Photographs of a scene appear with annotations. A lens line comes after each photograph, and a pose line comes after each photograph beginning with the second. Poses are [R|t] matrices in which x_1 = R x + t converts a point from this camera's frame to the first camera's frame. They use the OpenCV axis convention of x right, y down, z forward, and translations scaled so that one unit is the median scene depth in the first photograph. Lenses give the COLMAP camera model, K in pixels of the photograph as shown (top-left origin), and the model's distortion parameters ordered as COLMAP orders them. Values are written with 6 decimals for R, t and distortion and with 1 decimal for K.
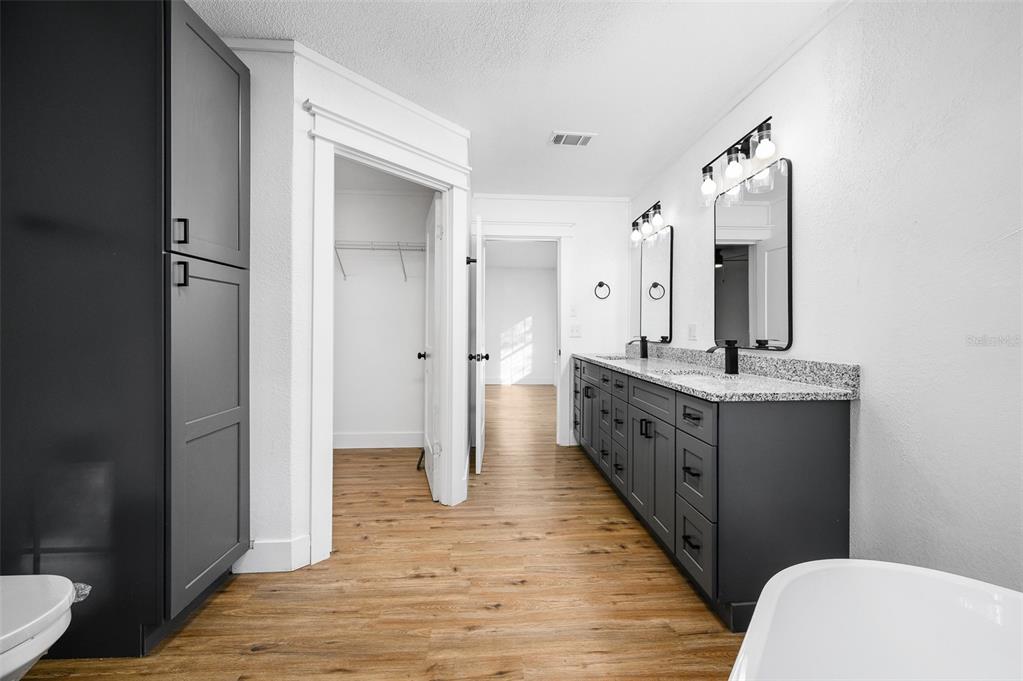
lens RADIAL K [[406.6, 0, 519.7], [0, 406.6, 332.8], [0, 0, 1]] dist [-0.001562, 0.000783]
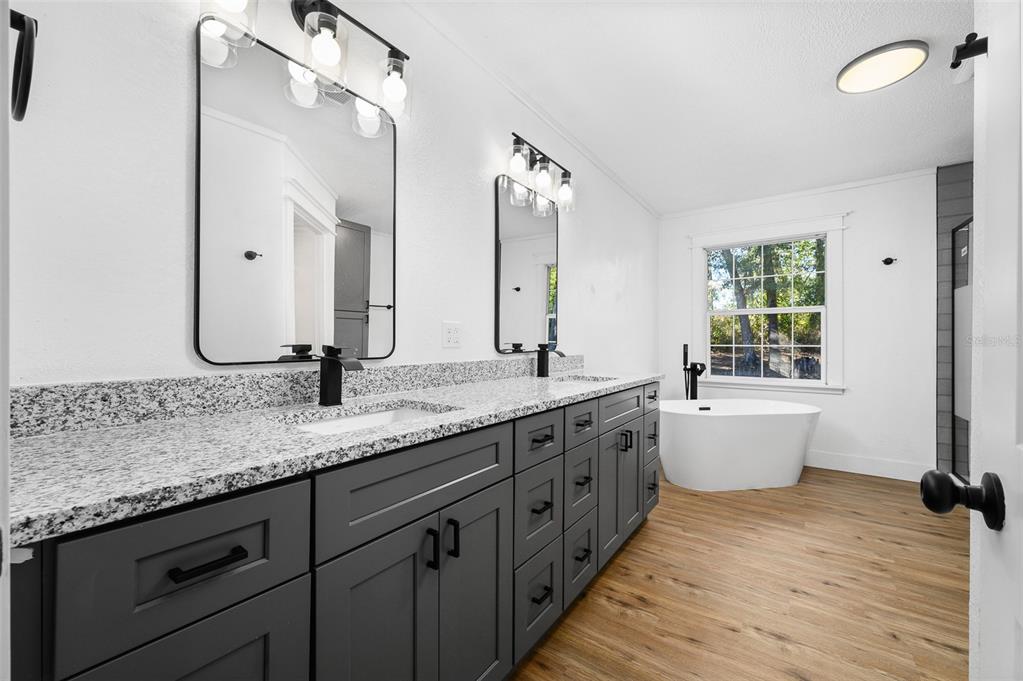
lens RADIAL K [[406.6, 0, 509.0], [0, 406.6, 338.3], [0, 0, 1]] dist [-0.001562, 0.000783]
pose [[-0.759840, -0.010487, 0.650025, -0.083789], [-0.008126, 0.999945, 0.006633, -0.002942], [-0.650059, -0.000242, -0.759884, 1.841368]]
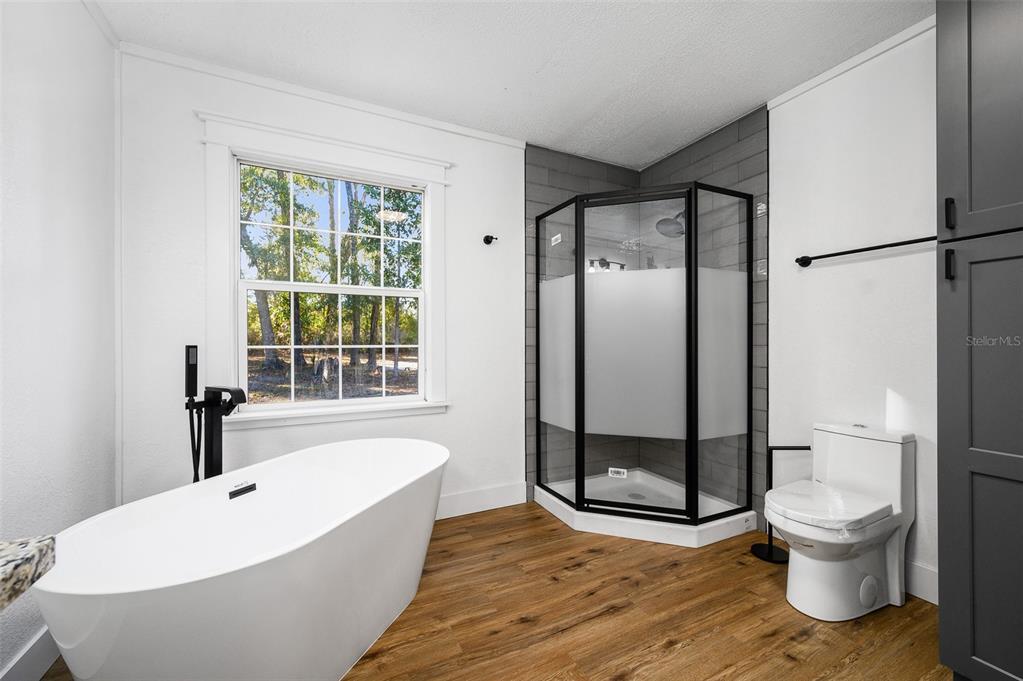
lens RADIAL K [[406.6, 0, 517.4], [0, 406.6, 343.4], [0, 0, 1]] dist [-0.001562, 0.000783]
pose [[-0.925423, -0.012492, -0.378730, 0.205459], [-0.014952, 0.999882, 0.003555, 0.012885], [0.378640, 0.008953, -0.925501, 0.929207]]
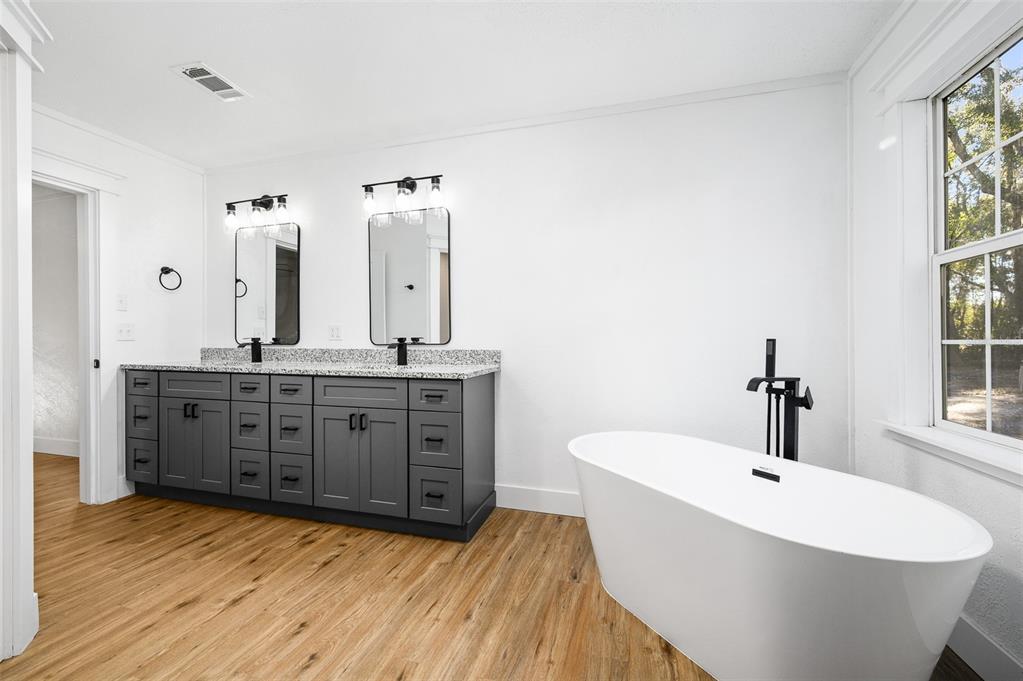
lens RADIAL K [[406.6, 0, 511.7], [0, 406.6, 340.8], [0, 0, 1]] dist [-0.001562, 0.000783]
pose [[0.356955, -0.009214, 0.934076, -0.513812], [0.007979, 0.999945, 0.006815, 0.020883], [-0.934088, 0.005020, 0.357009, 0.247734]]
